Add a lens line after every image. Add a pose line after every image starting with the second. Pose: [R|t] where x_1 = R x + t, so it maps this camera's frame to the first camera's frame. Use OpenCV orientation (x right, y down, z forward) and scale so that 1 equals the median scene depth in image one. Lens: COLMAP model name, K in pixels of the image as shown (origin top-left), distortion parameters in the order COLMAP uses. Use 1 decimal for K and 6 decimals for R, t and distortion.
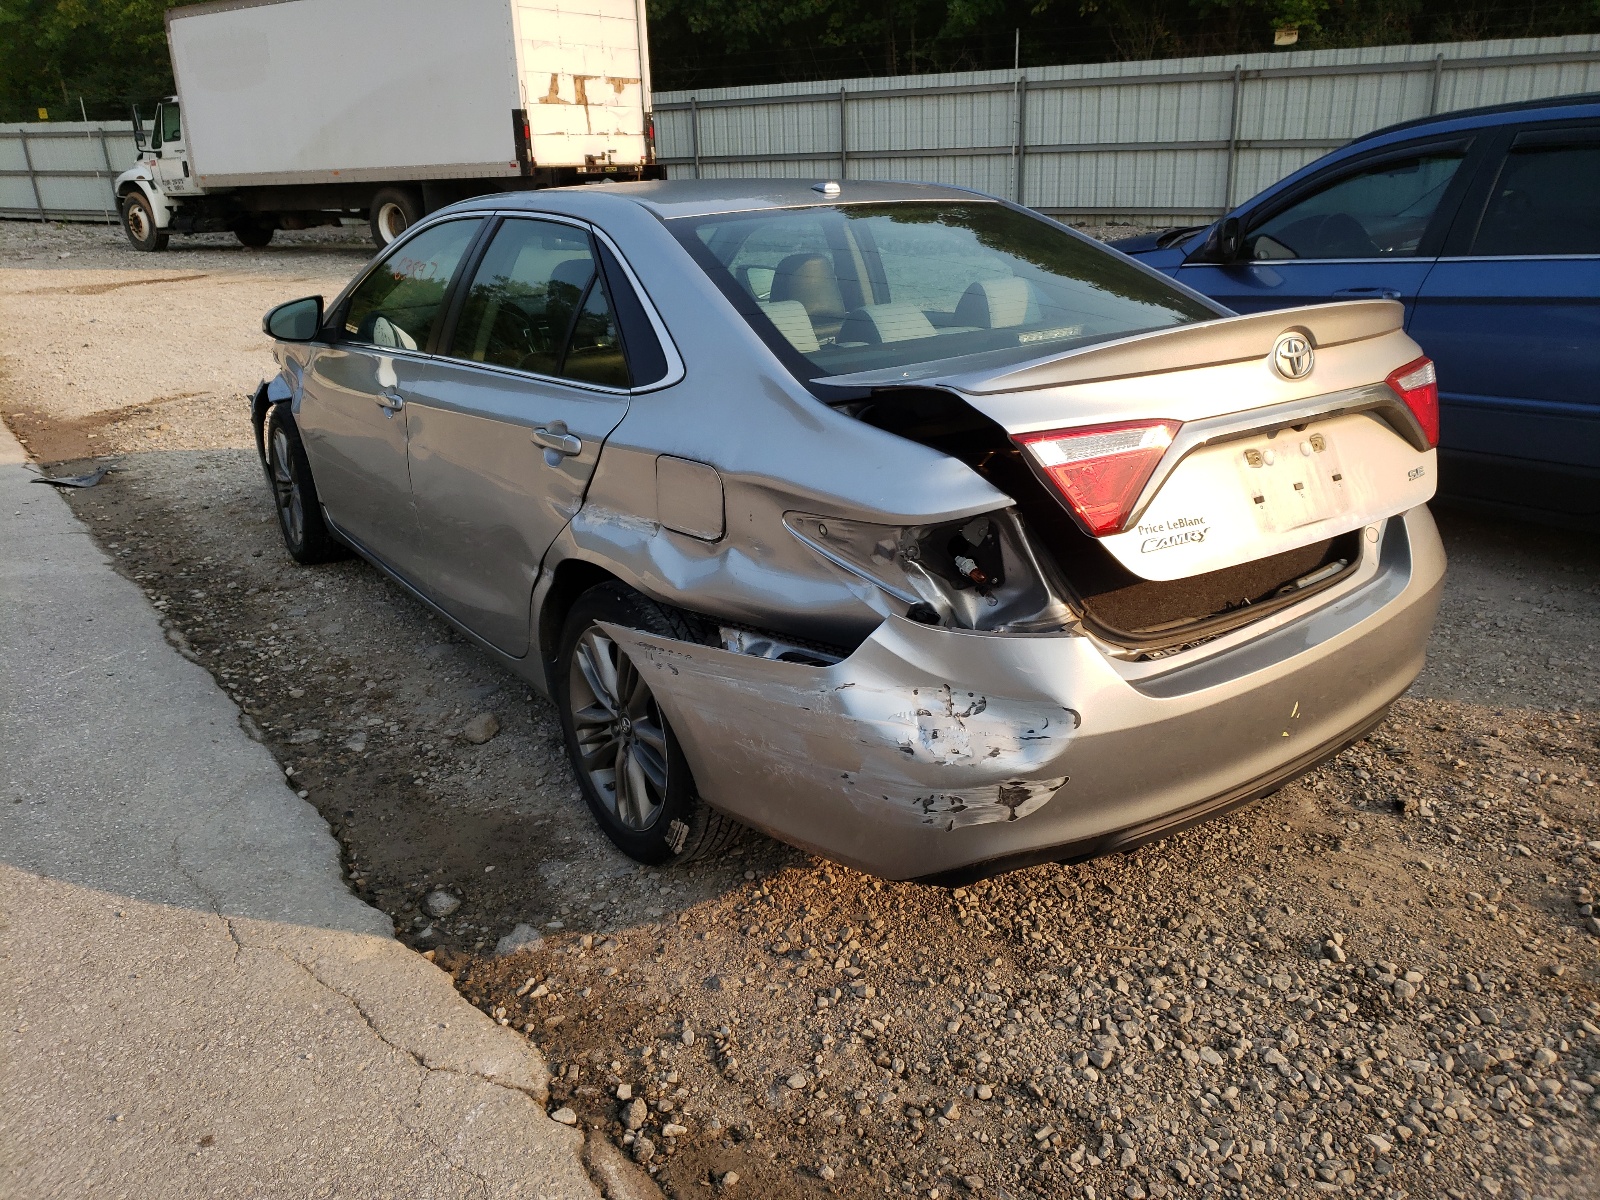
lens RADIAL K [[1226.5, 0, 800.5], [0, 1226.5, 649.3], [0, 0, 1]] dist [-0.004127, 0.042880]
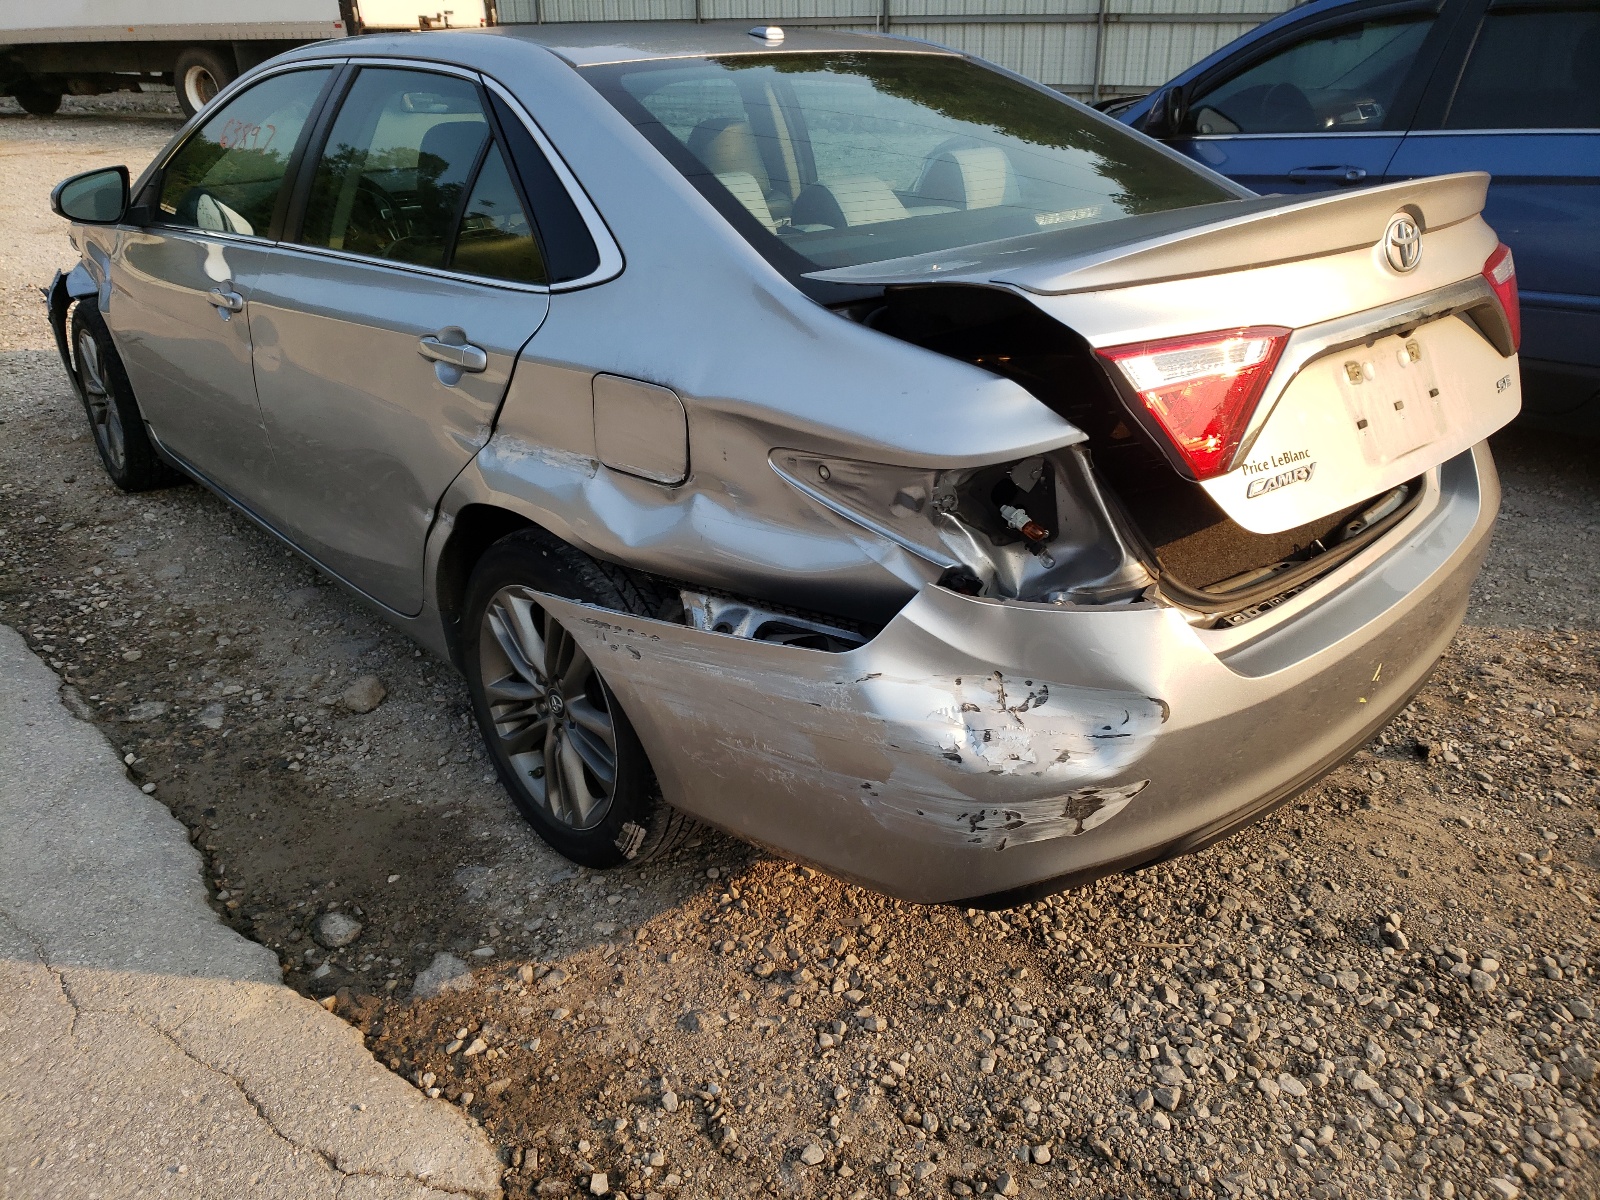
lens RADIAL K [[1226.5, 0, 800.5], [0, 1226.5, 649.3], [0, 0, 1]] dist [-0.004127, 0.042880]
pose [[0.993578, -0.036704, 0.107032, -0.073969], [0.027337, 0.995771, 0.087704, -0.047026], [-0.109799, -0.084215, 0.990380, 0.188880]]
